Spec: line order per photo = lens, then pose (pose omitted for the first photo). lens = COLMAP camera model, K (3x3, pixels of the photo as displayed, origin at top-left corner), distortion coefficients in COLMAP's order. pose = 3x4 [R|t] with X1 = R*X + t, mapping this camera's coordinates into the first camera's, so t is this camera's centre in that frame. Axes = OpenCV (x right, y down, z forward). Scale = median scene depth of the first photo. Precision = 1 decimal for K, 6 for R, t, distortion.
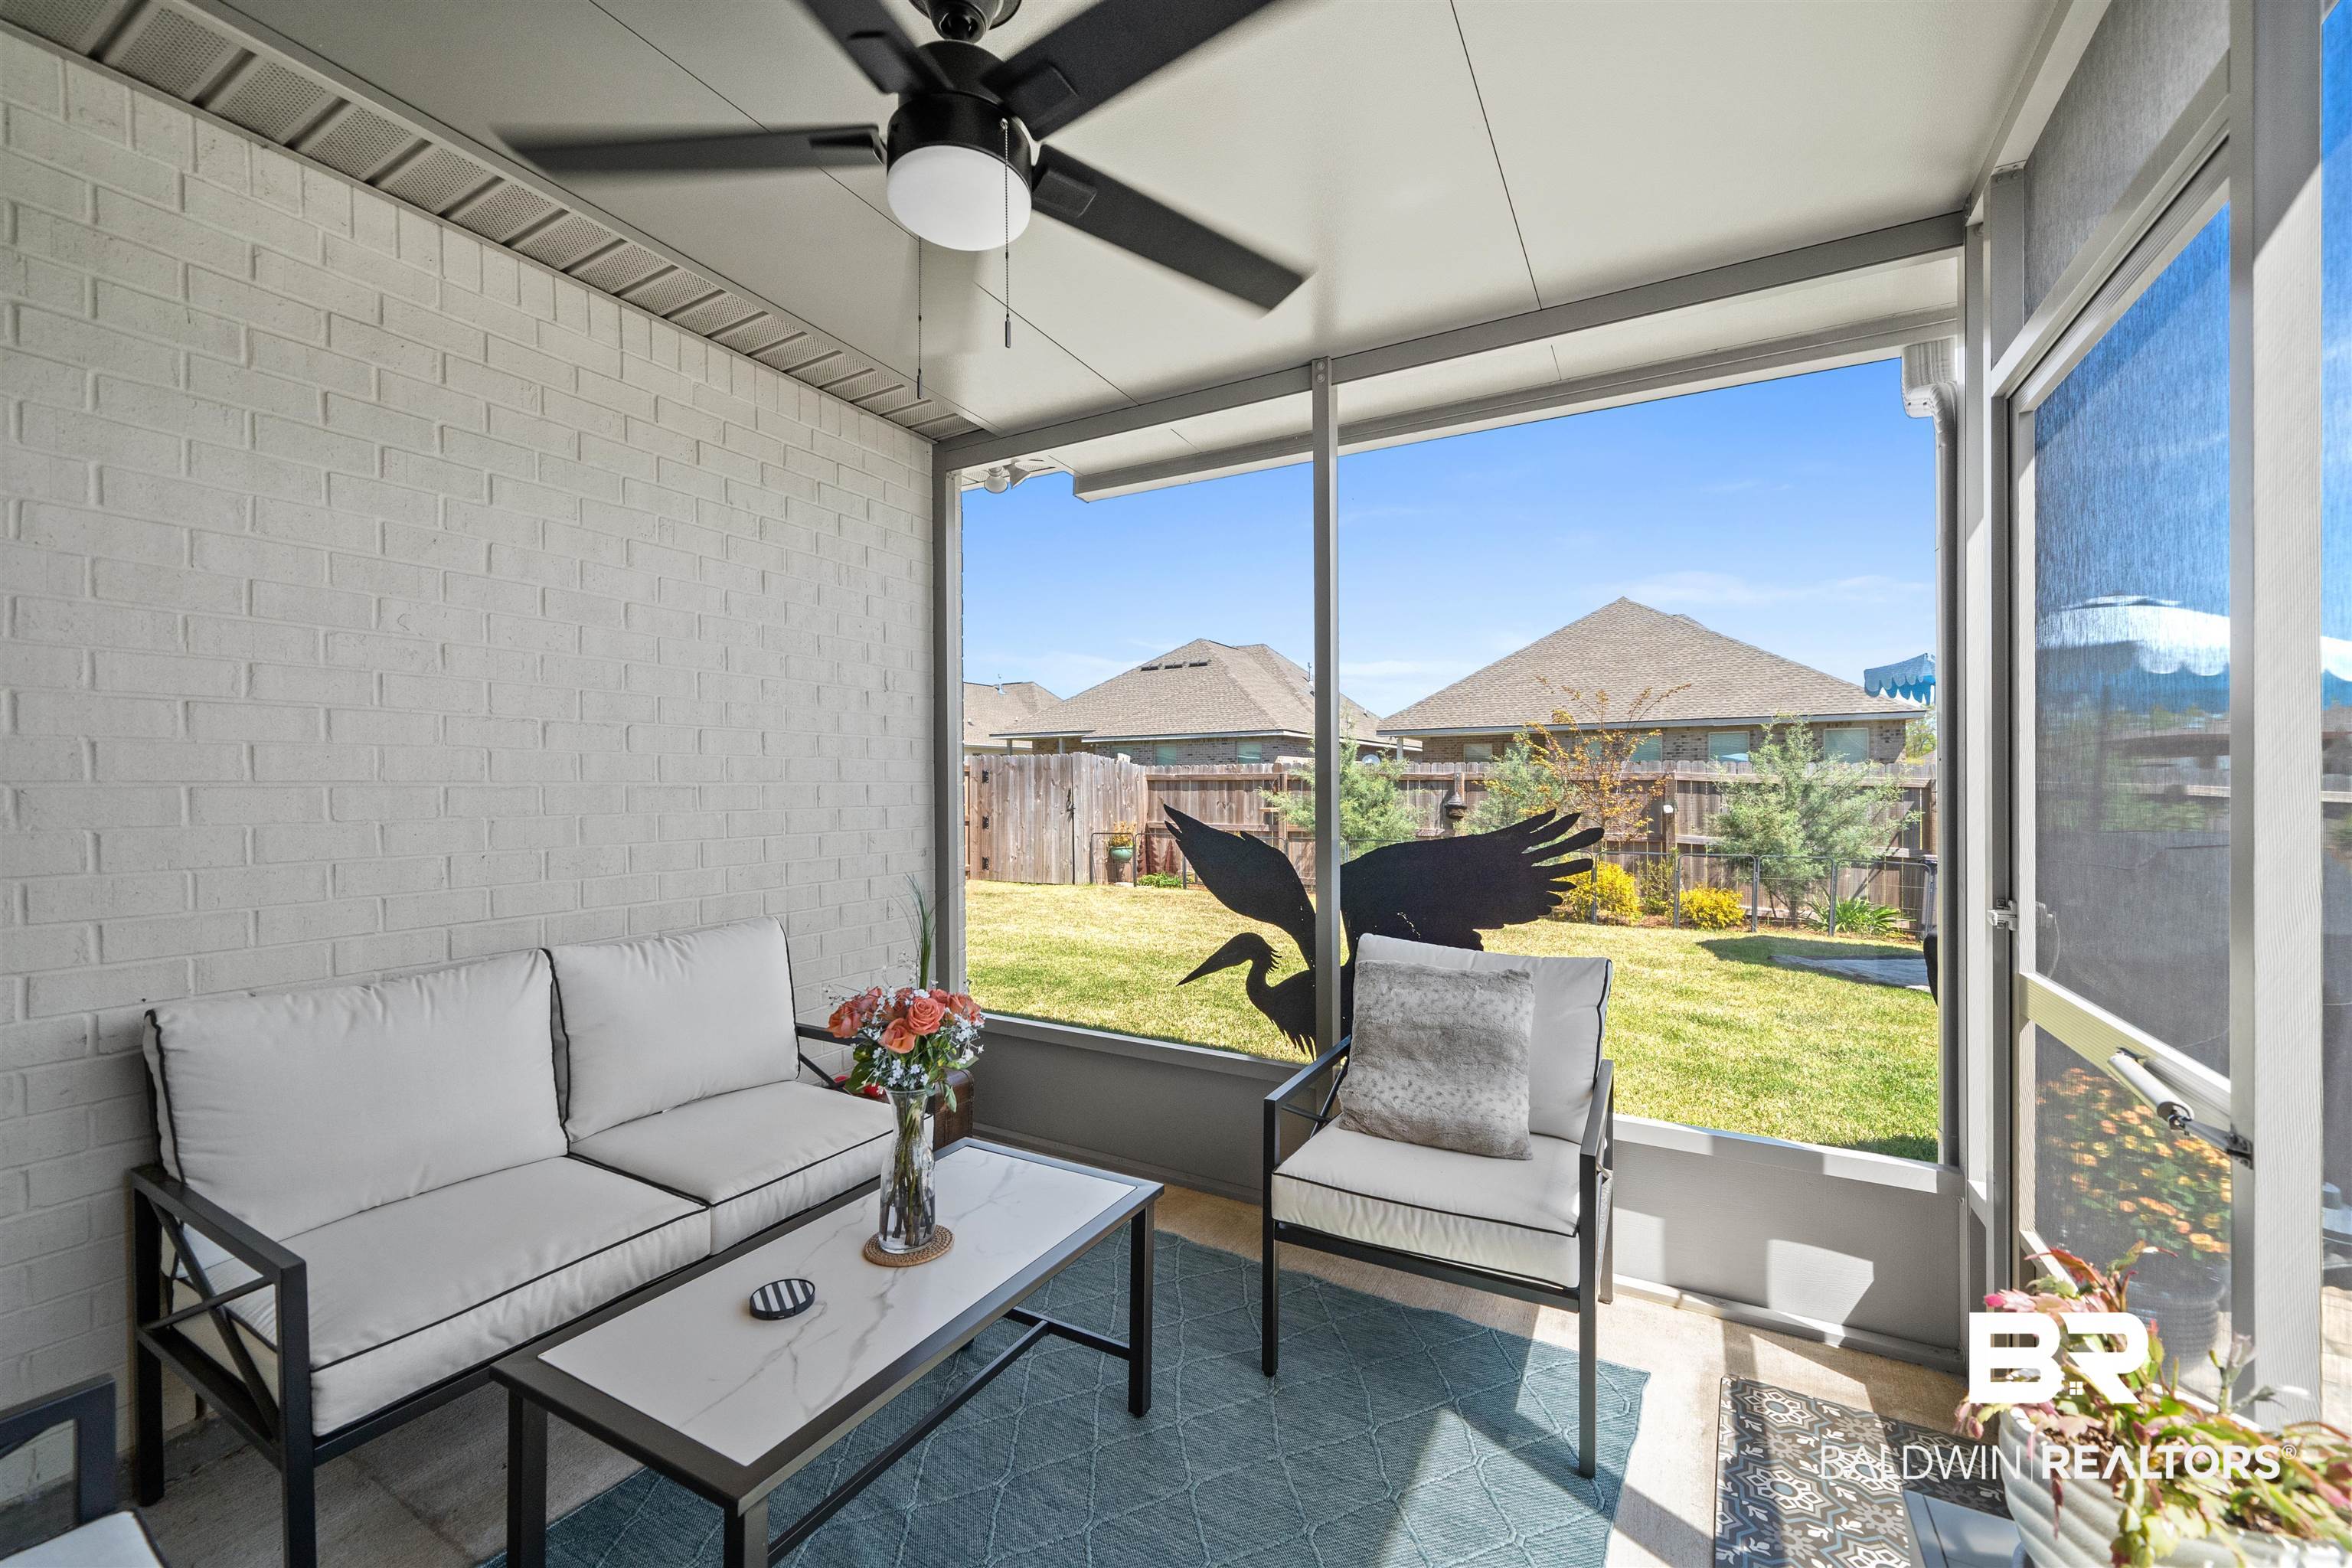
lens RADIAL K [[988.8, 0, 1177.6], [0, 988.8, 791.4], [0, 0, 1]] dist [-0.000158, 0.000100]
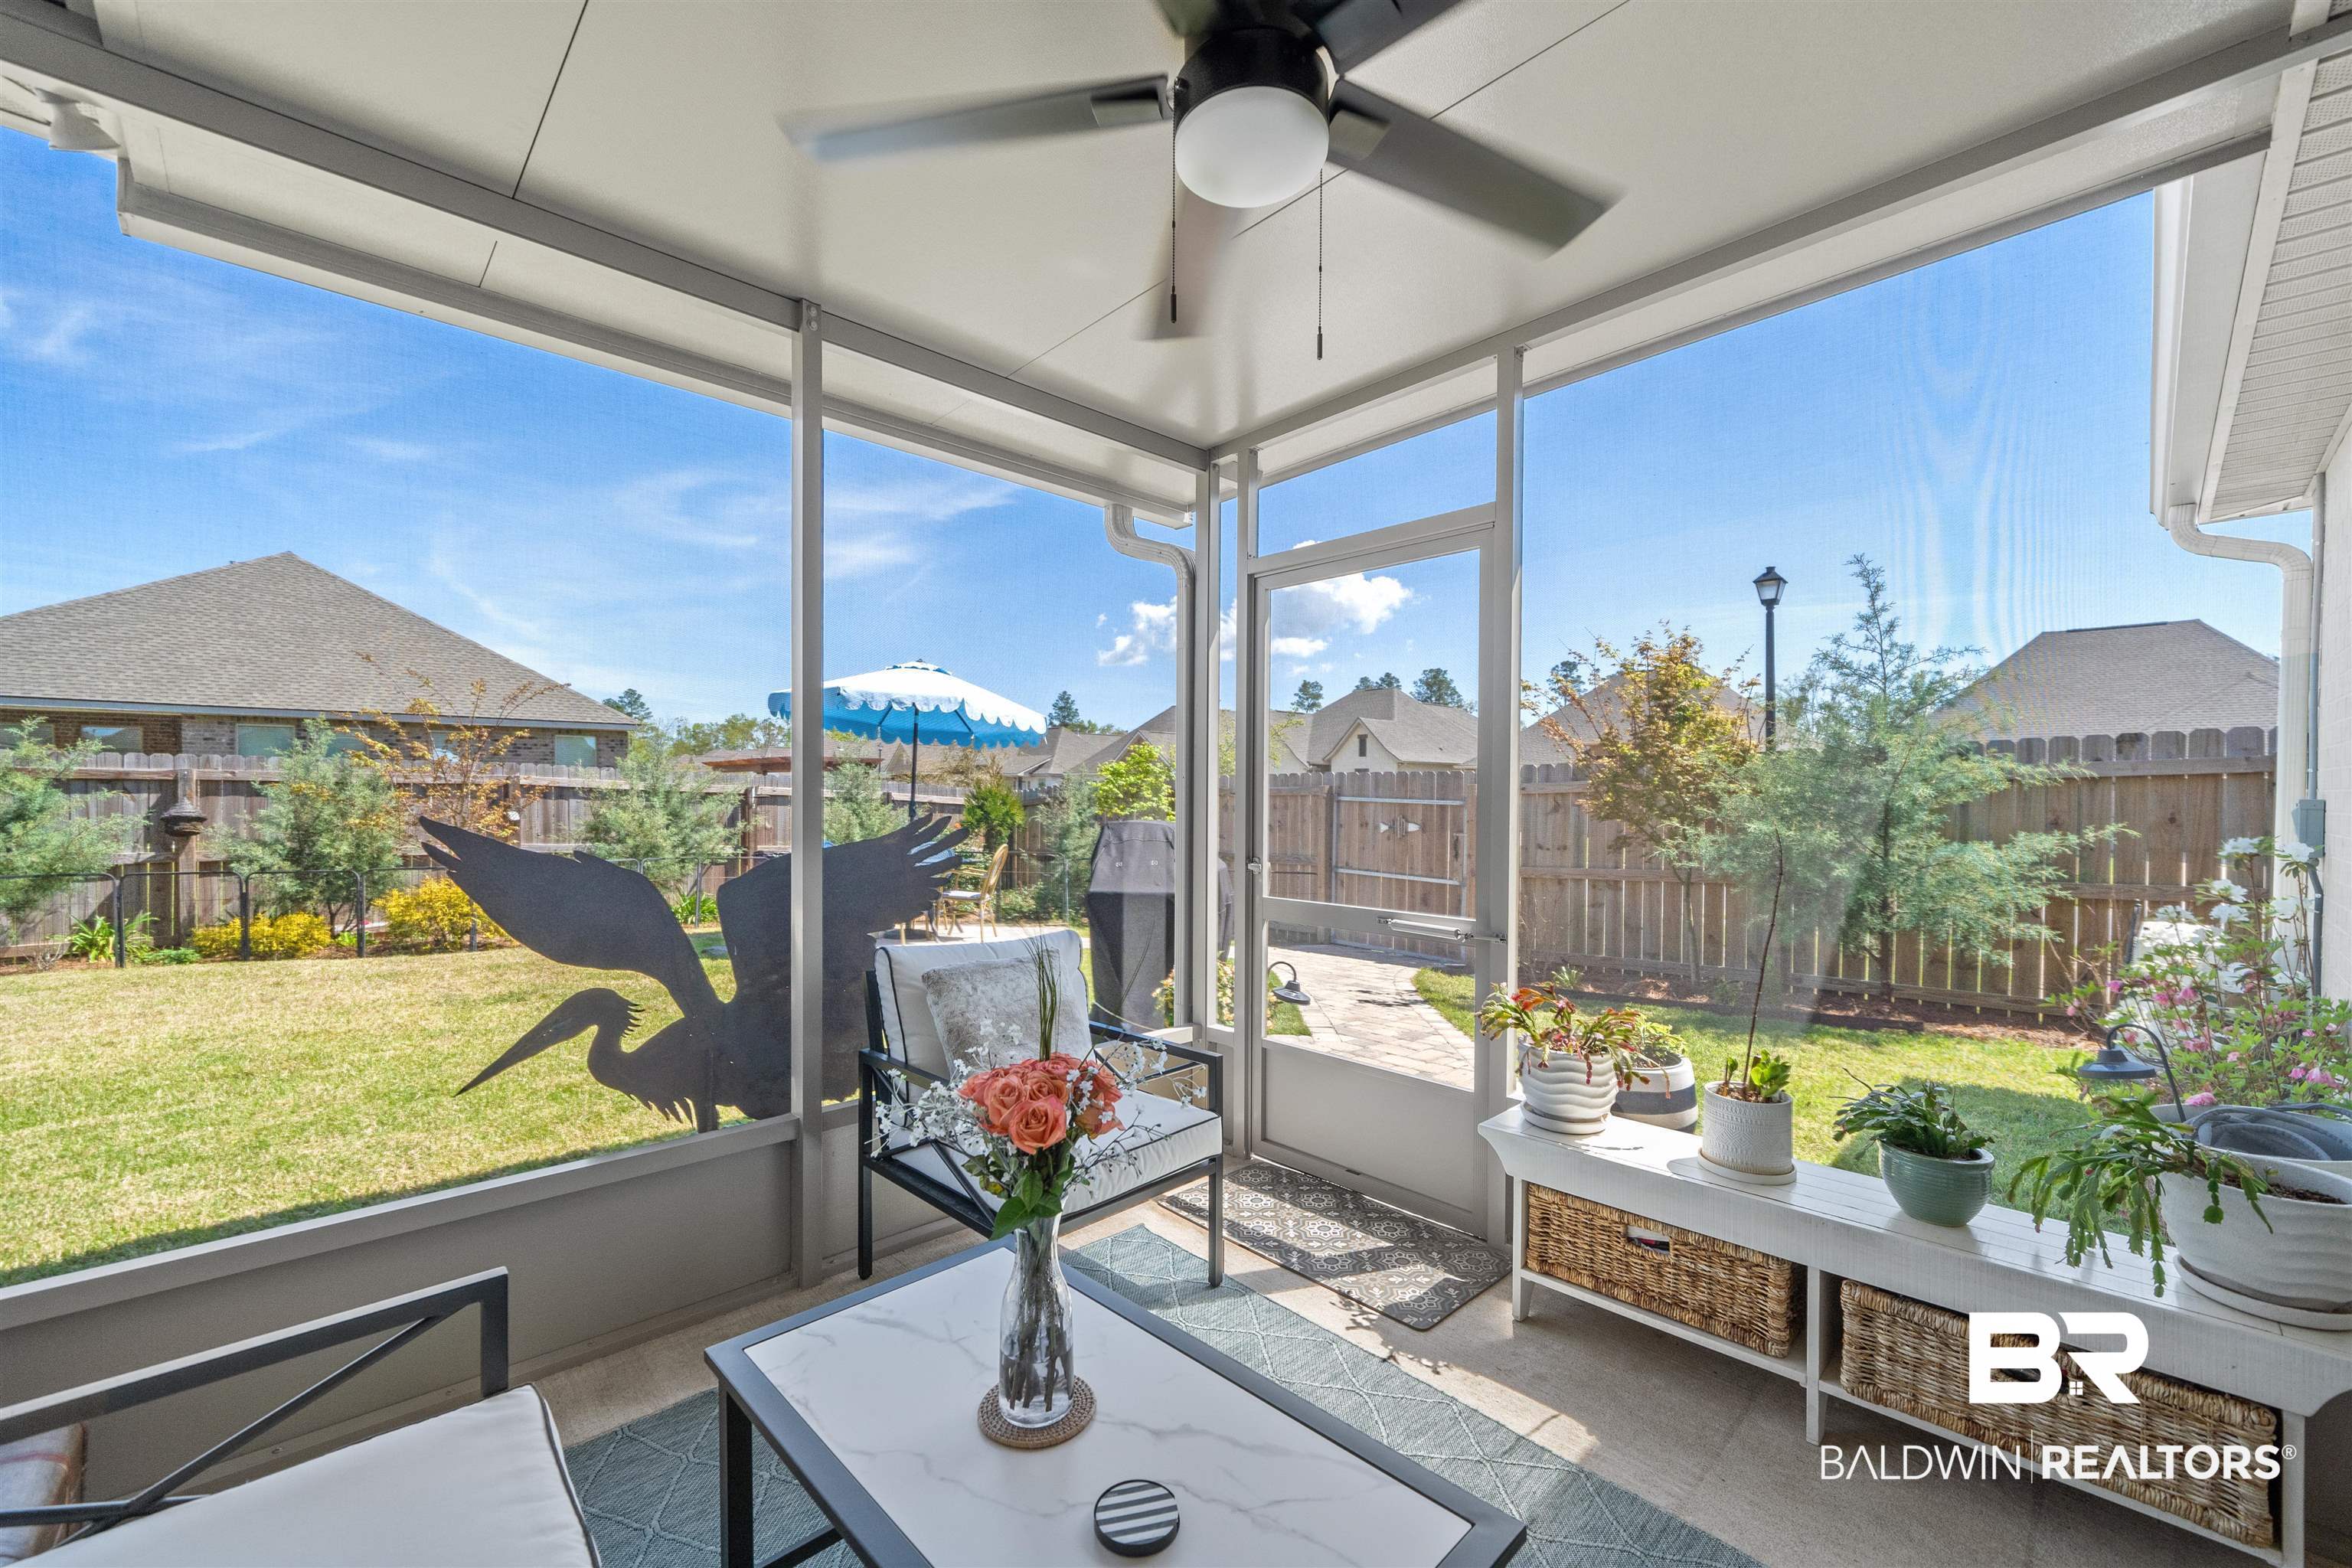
lens RADIAL K [[988.8, 0, 1177.6], [0, 988.8, 791.4], [0, 0, 1]] dist [-0.000158, 0.000100]
pose [[0.255580, 0.004707, 0.966776, -0.355505], [-0.000380, 0.999989, -0.004768, -0.000422], [-0.966788, 0.000851, 0.255579, 0.264184]]
